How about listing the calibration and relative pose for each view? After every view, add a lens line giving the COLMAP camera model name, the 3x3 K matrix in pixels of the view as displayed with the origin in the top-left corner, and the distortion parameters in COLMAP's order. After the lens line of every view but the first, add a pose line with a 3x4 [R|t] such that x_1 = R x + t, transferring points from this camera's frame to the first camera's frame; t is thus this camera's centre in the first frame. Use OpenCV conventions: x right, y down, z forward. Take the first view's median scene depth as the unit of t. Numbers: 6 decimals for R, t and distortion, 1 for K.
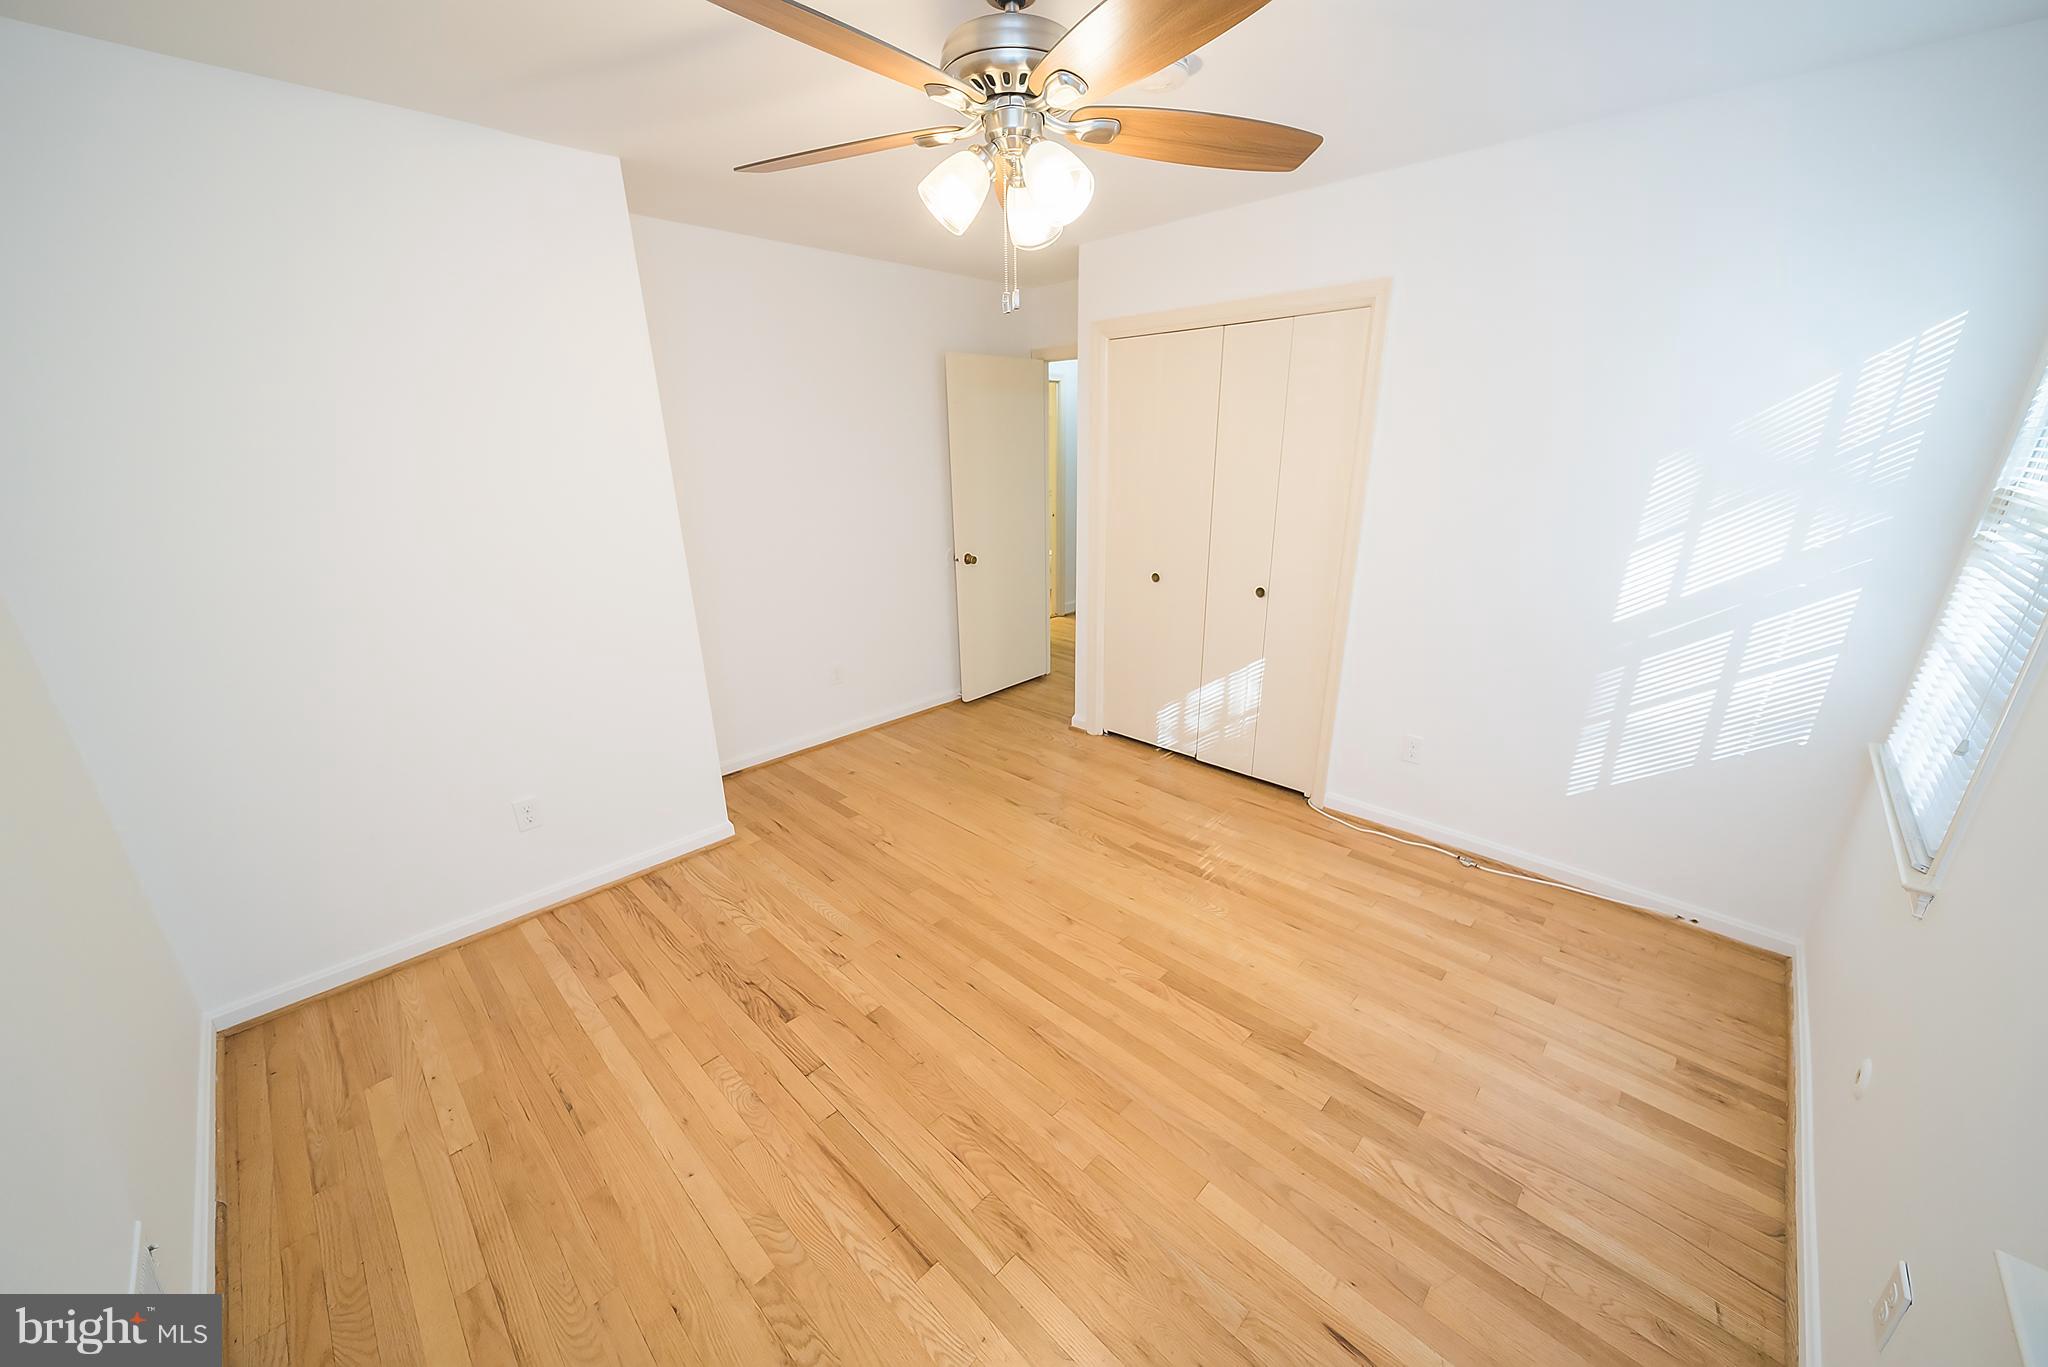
lens RADIAL K [[730.6, 0, 1029.4], [0, 730.6, 675.7], [0, 0, 1]] dist [-0.000198, 0.000005]
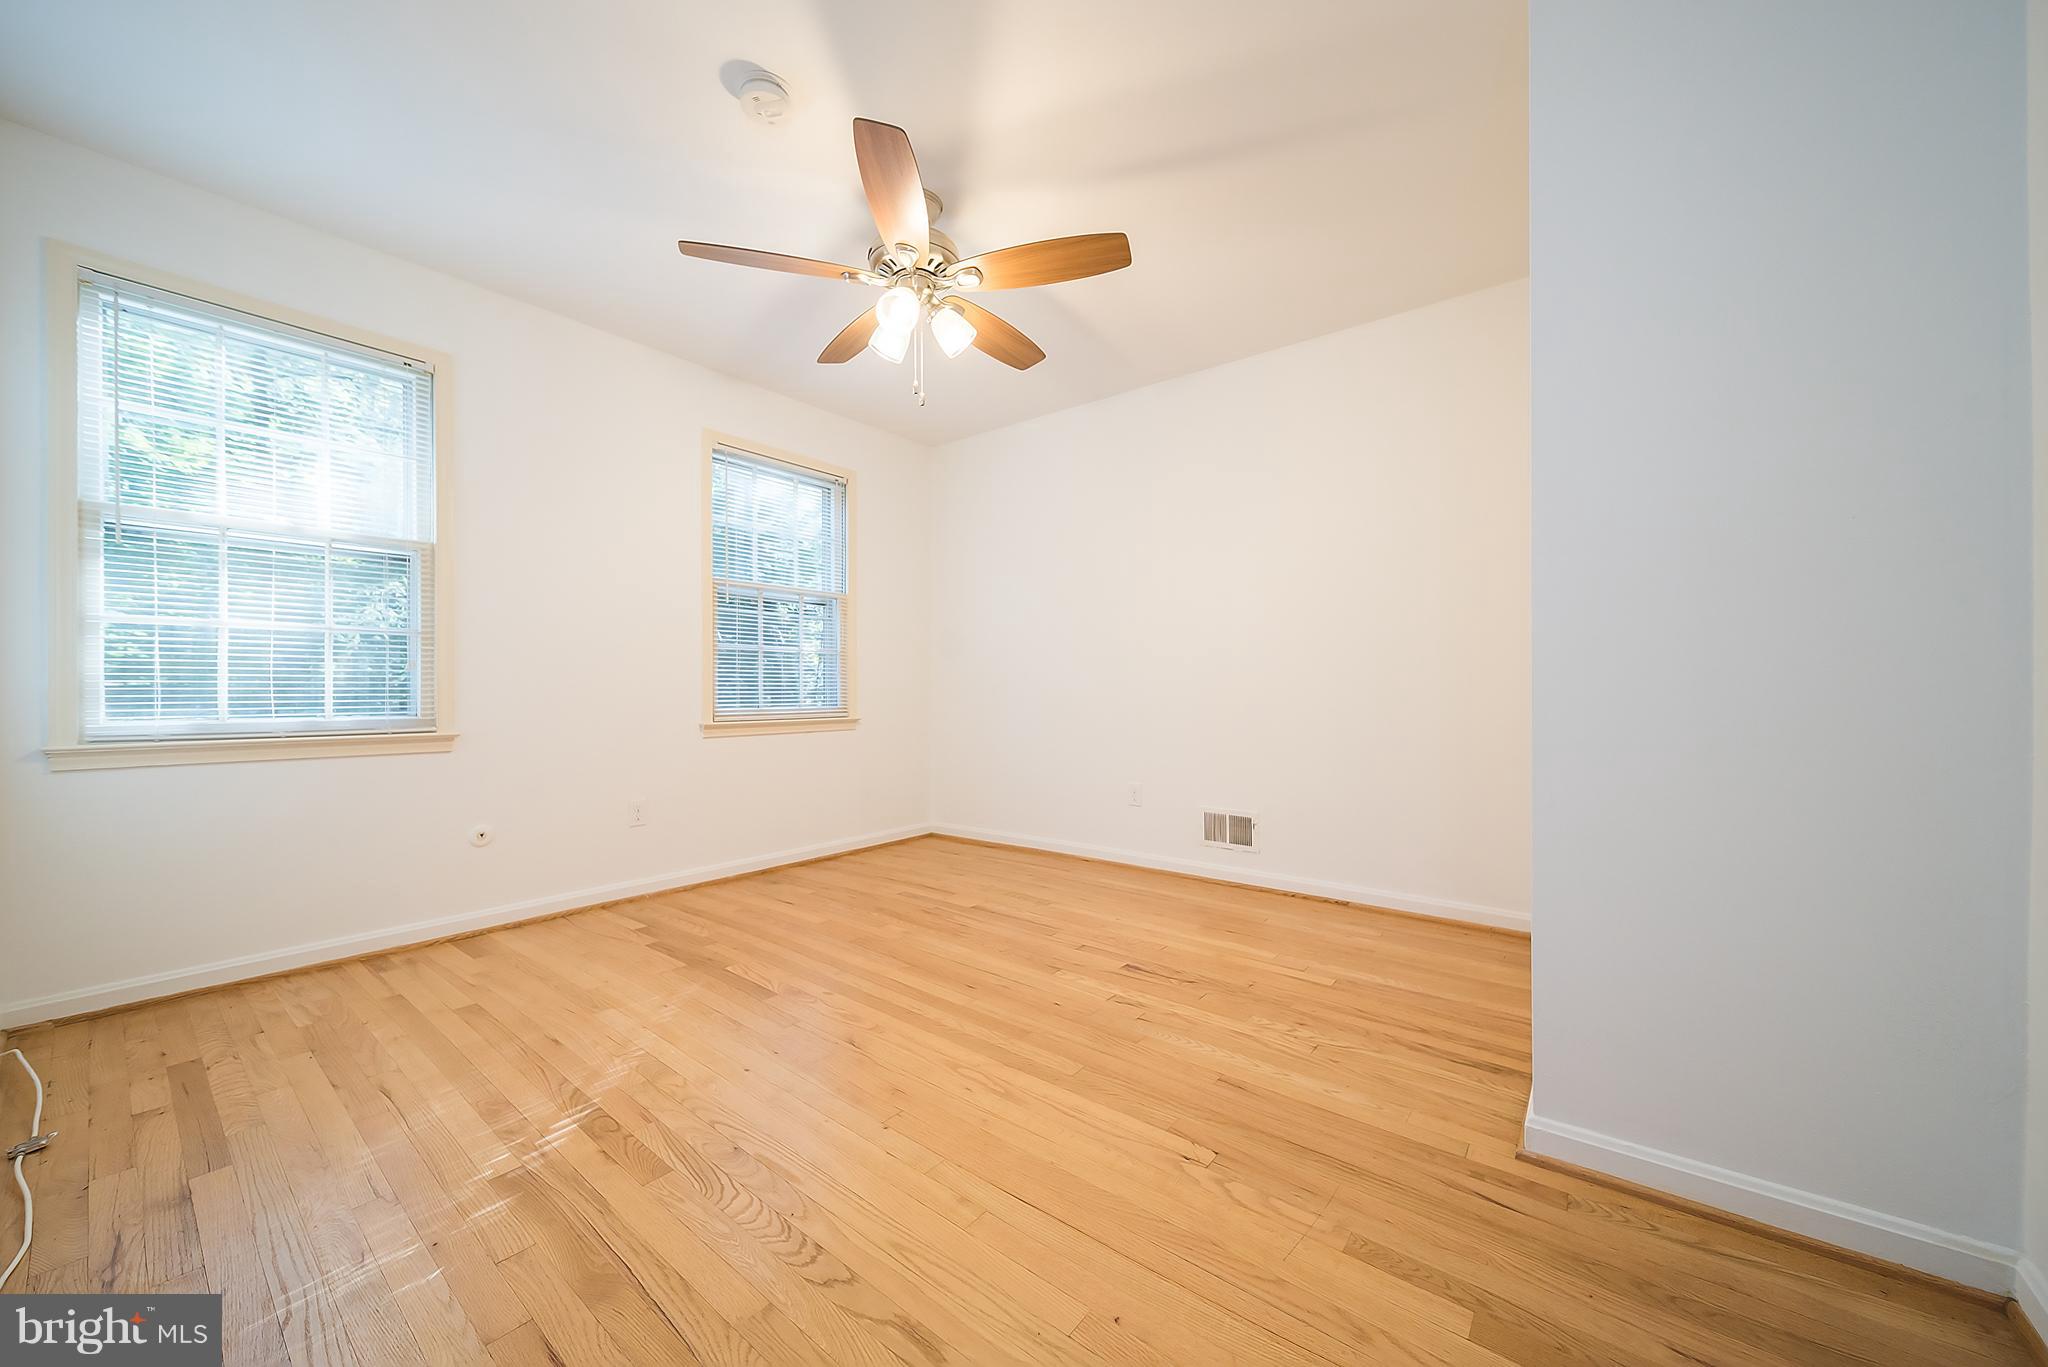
lens RADIAL K [[730.6, 0, 1029.4], [0, 730.6, 675.7], [0, 0, 1]] dist [-0.000198, 0.000005]
pose [[-0.994944, 0.012041, -0.099707, -0.060235], [-0.017885, 0.955675, 0.293881, -0.266106], [0.098826, 0.294179, -0.950627, 1.736154]]
